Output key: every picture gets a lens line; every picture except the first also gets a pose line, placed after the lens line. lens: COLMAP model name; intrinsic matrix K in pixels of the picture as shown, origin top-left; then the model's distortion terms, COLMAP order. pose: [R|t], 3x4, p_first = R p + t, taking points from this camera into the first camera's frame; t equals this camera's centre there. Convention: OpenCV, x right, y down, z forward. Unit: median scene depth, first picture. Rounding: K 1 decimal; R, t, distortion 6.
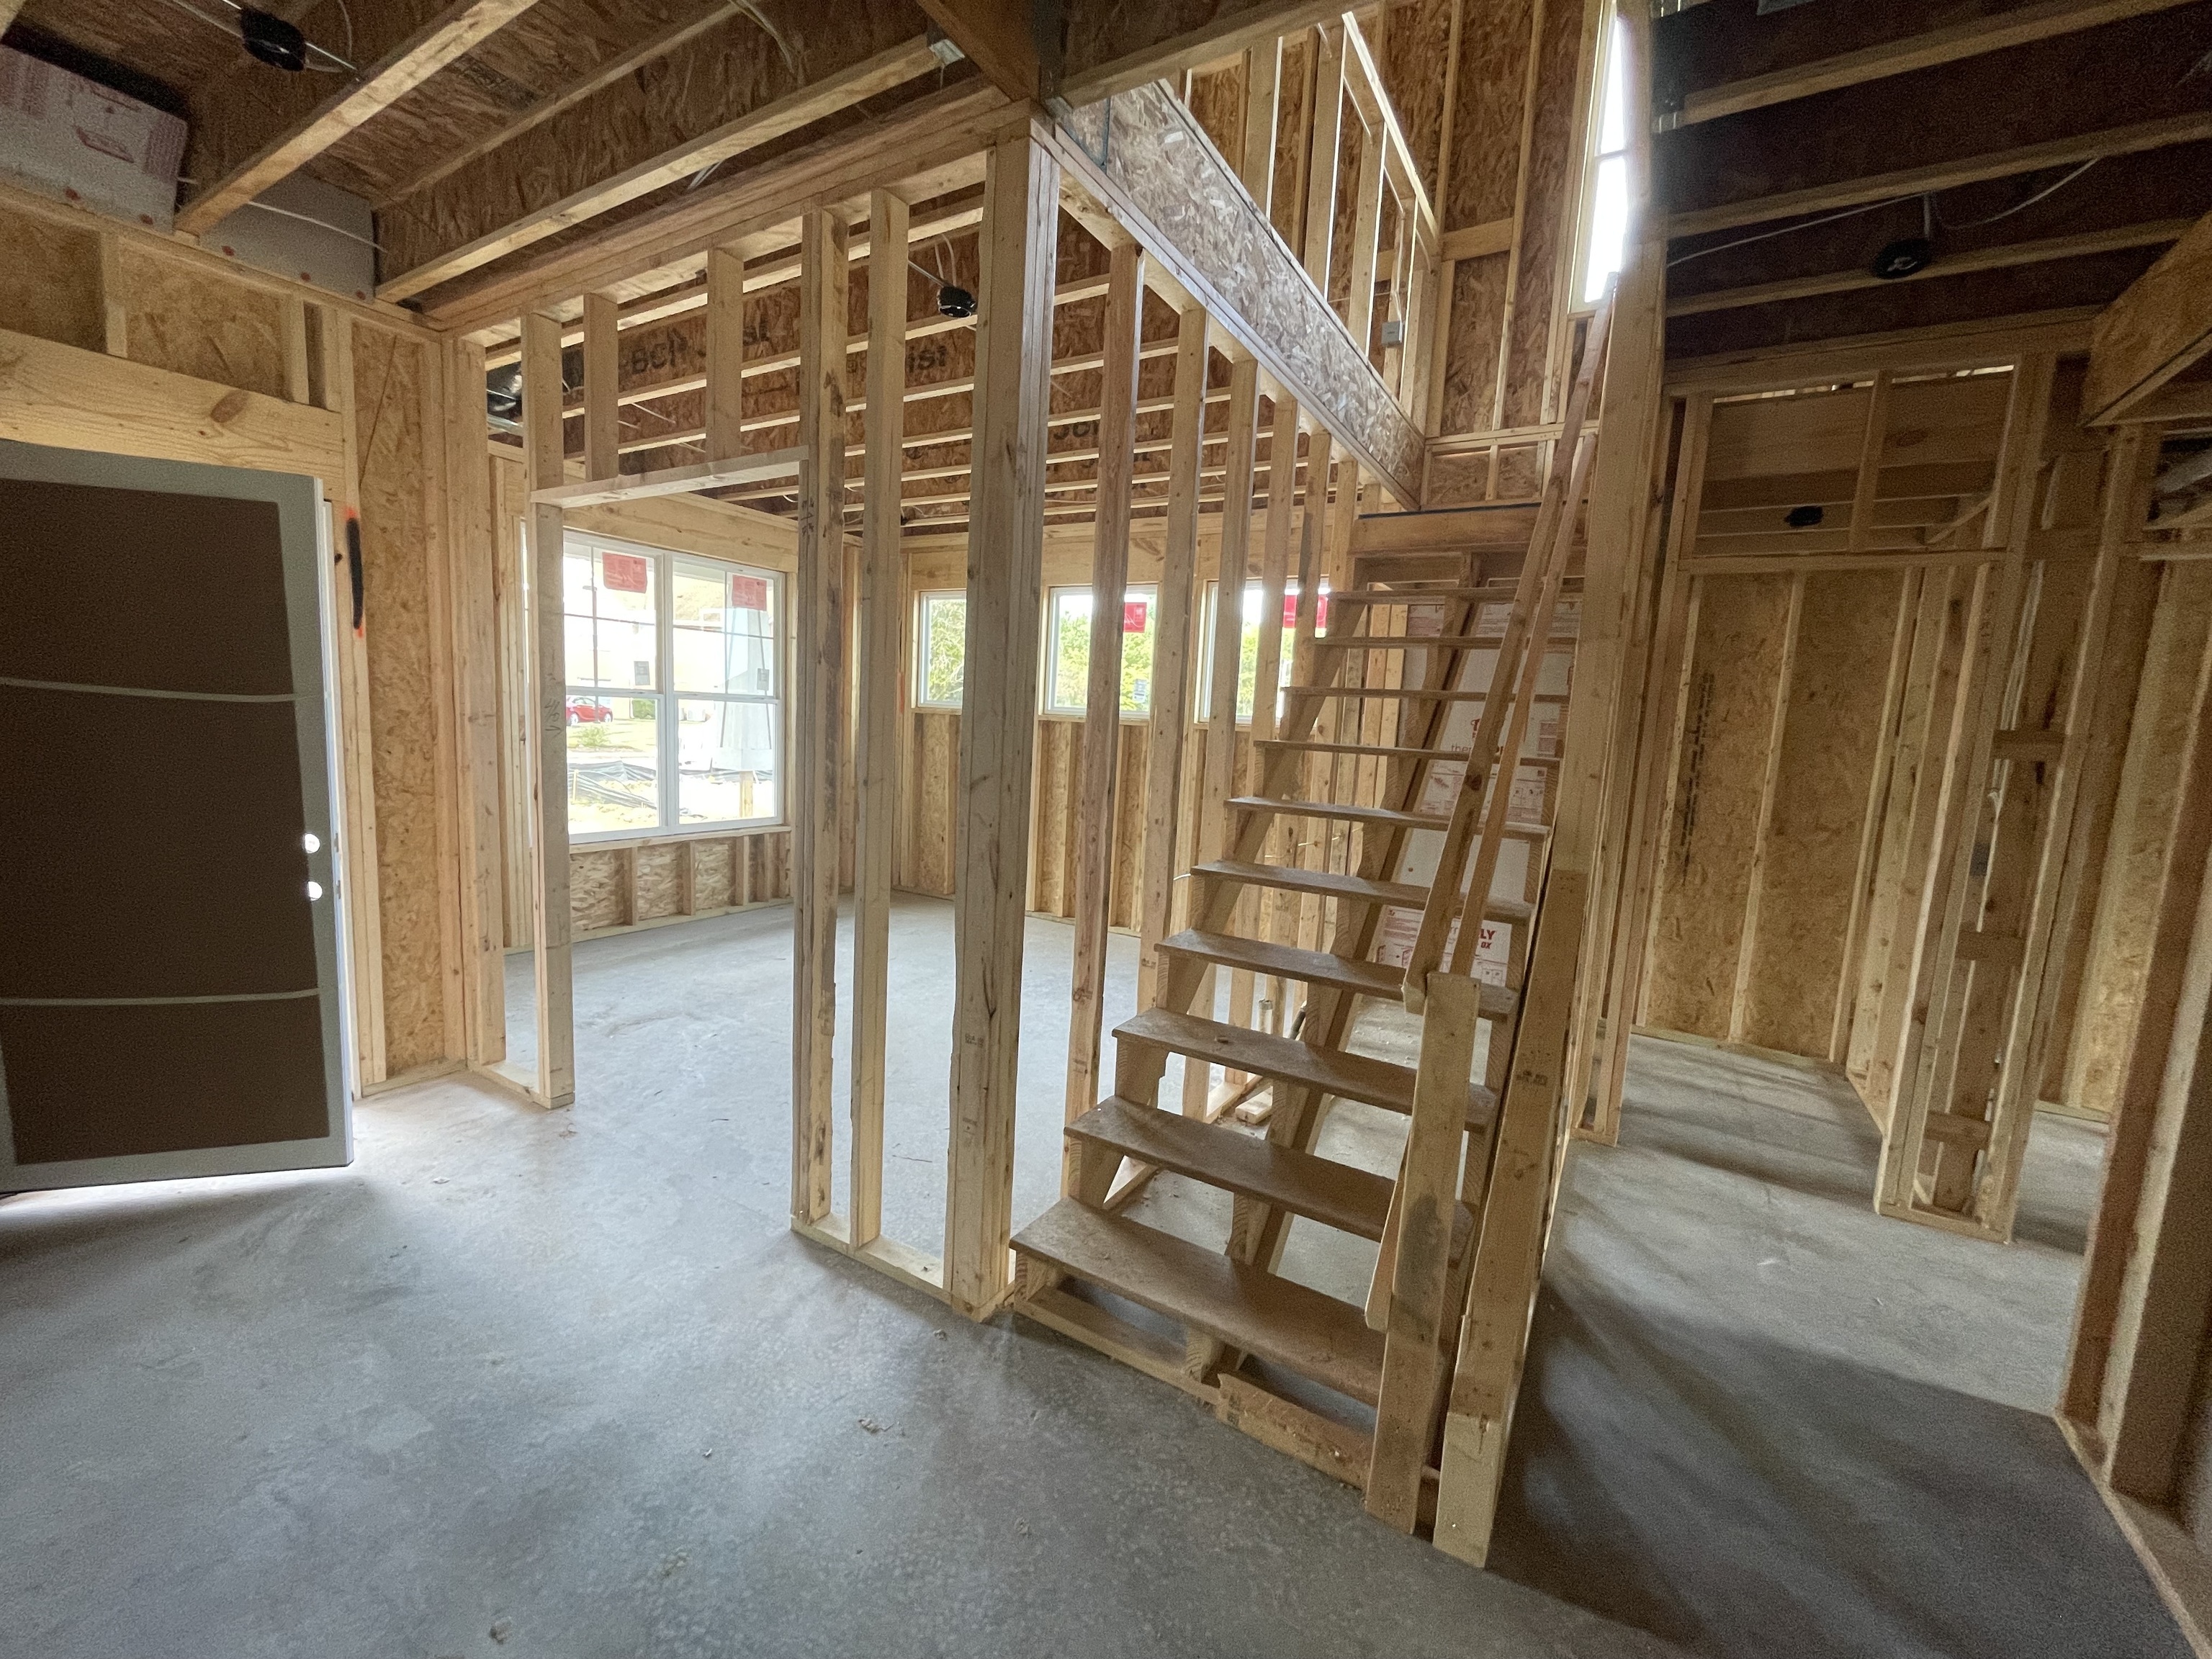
lens RADIAL K [[894.2, 0, 1097.0], [0, 894.2, 825.0], [0, 0, 1]] dist [0.001302, -0.000117]
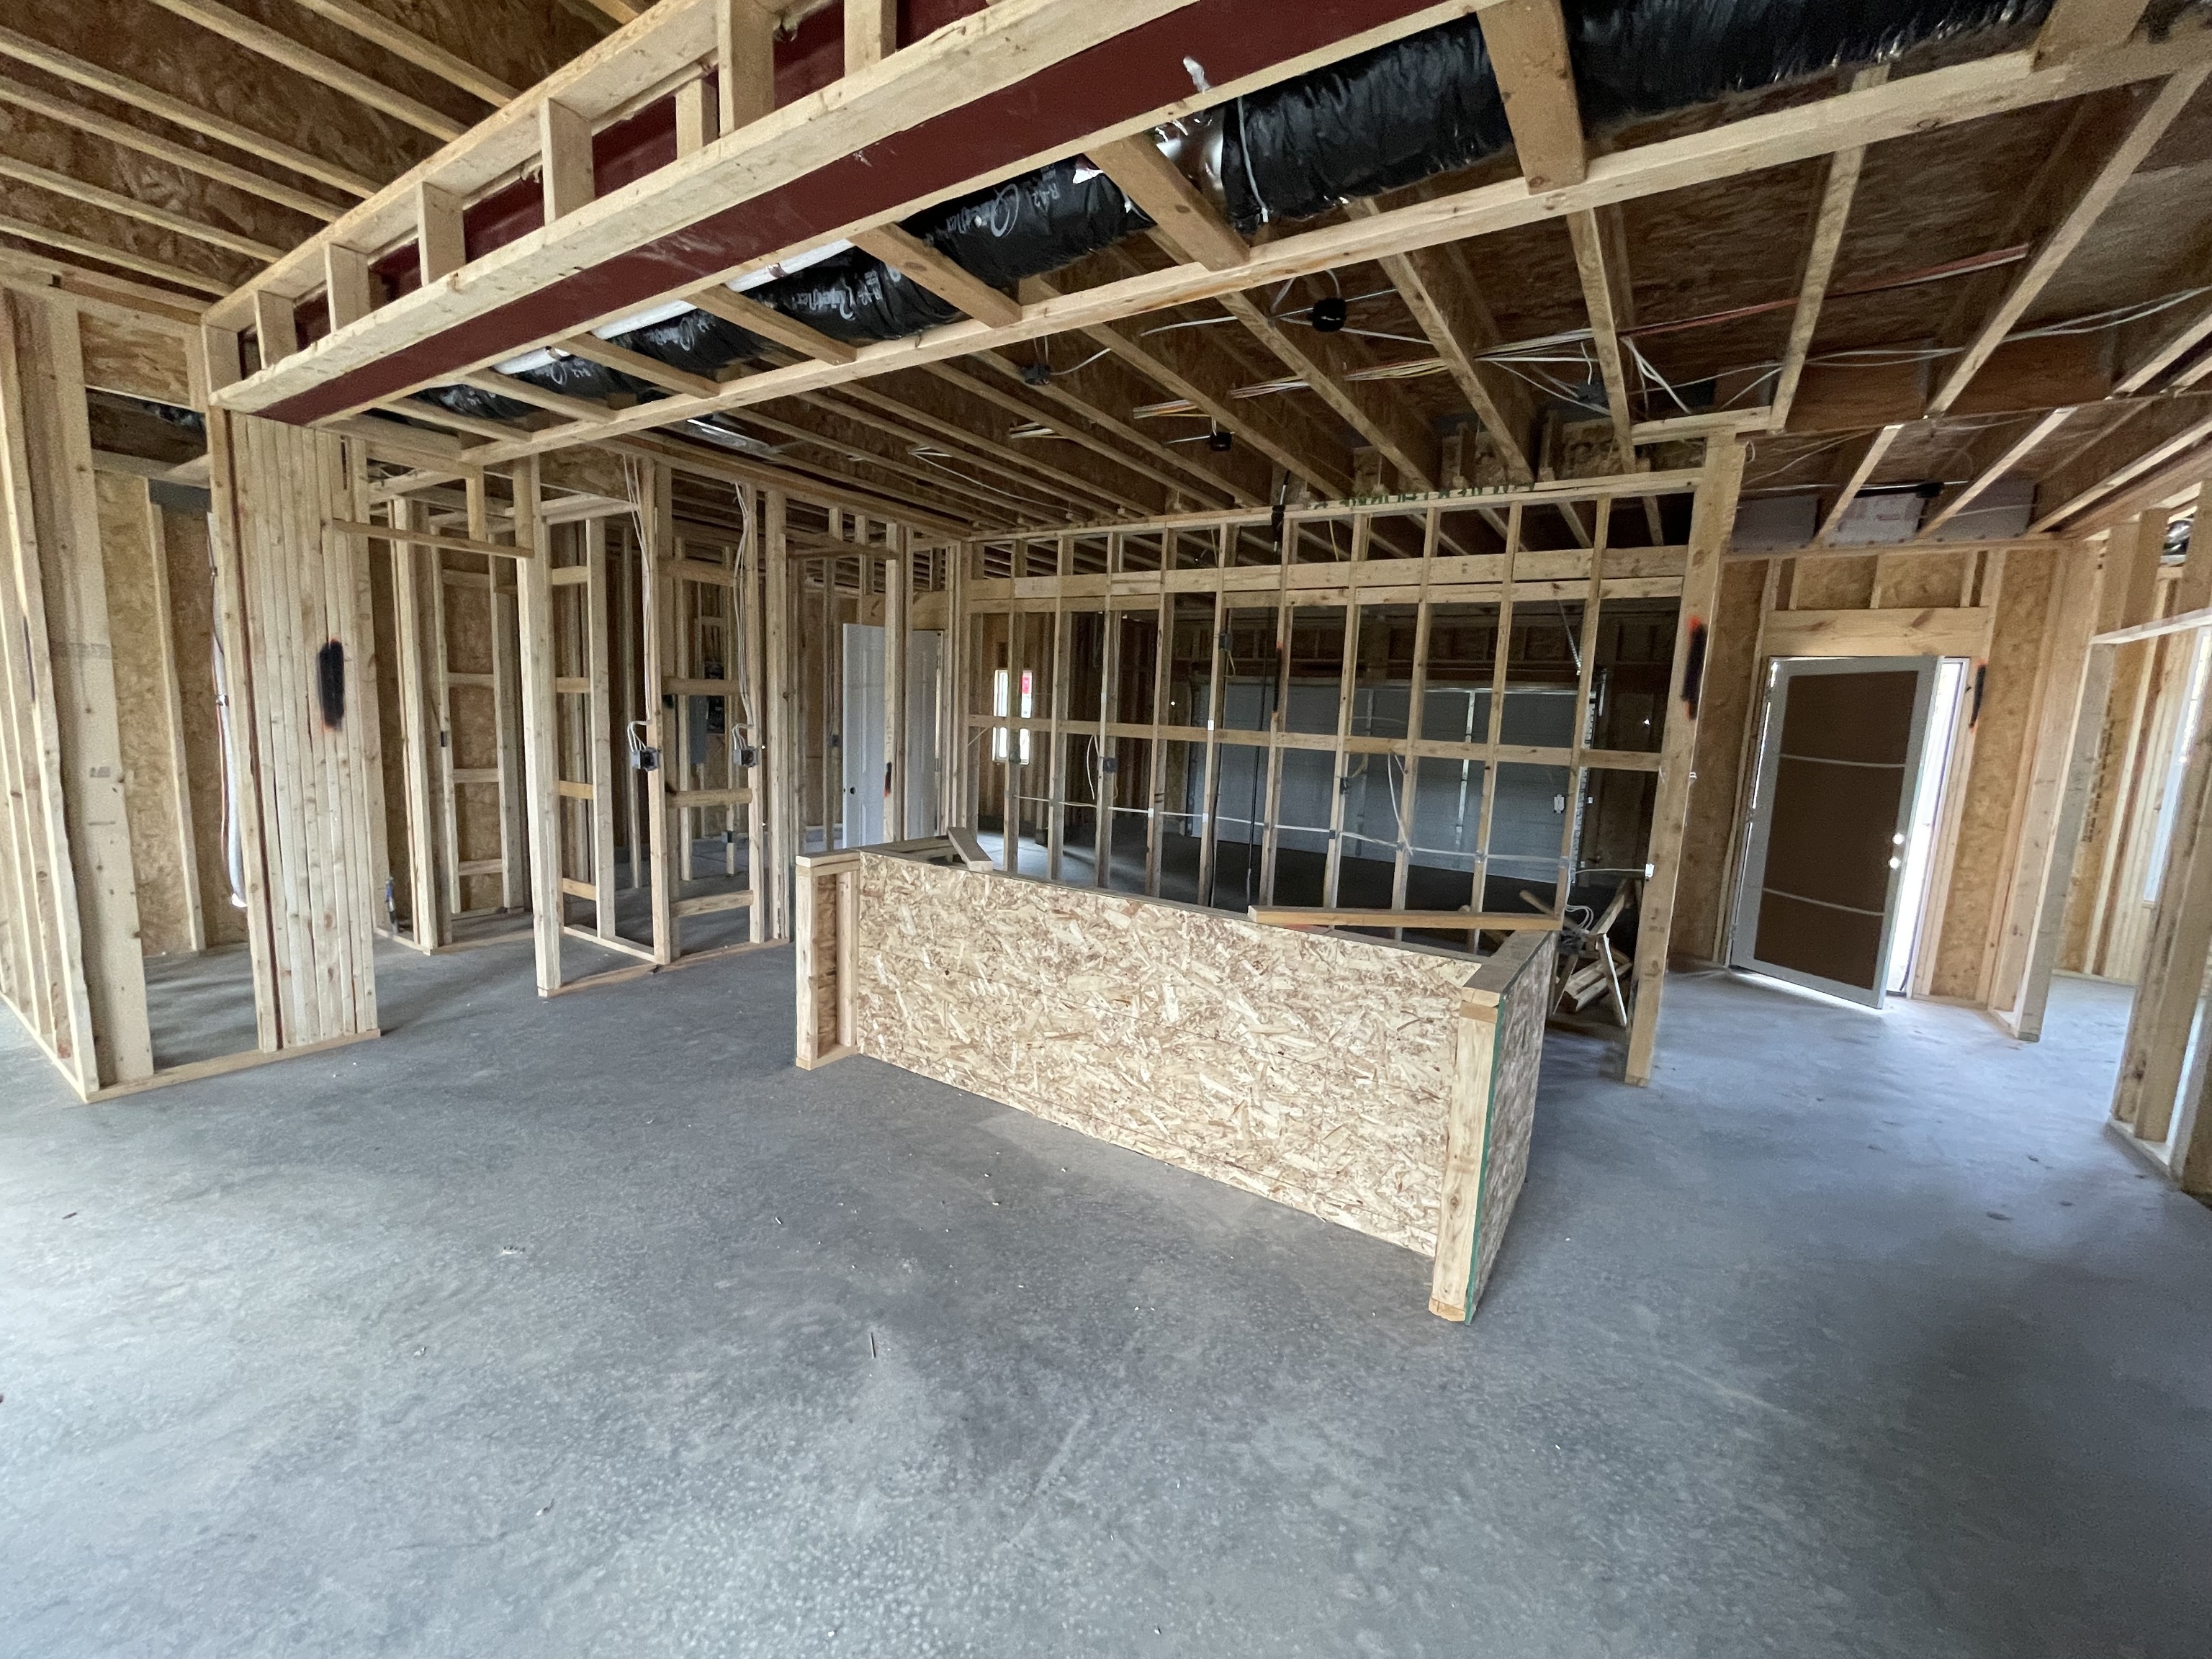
lens RADIAL K [[894.2, 0, 1094.0], [0, 894.2, 828.8], [0, 0, 1]] dist [0.001302, -0.000117]
pose [[-0.037064, 0.080390, -0.996074, 1.704474], [-0.167242, 0.982202, 0.085494, 0.187613], [0.985219, 0.169754, -0.022959, -1.040041]]
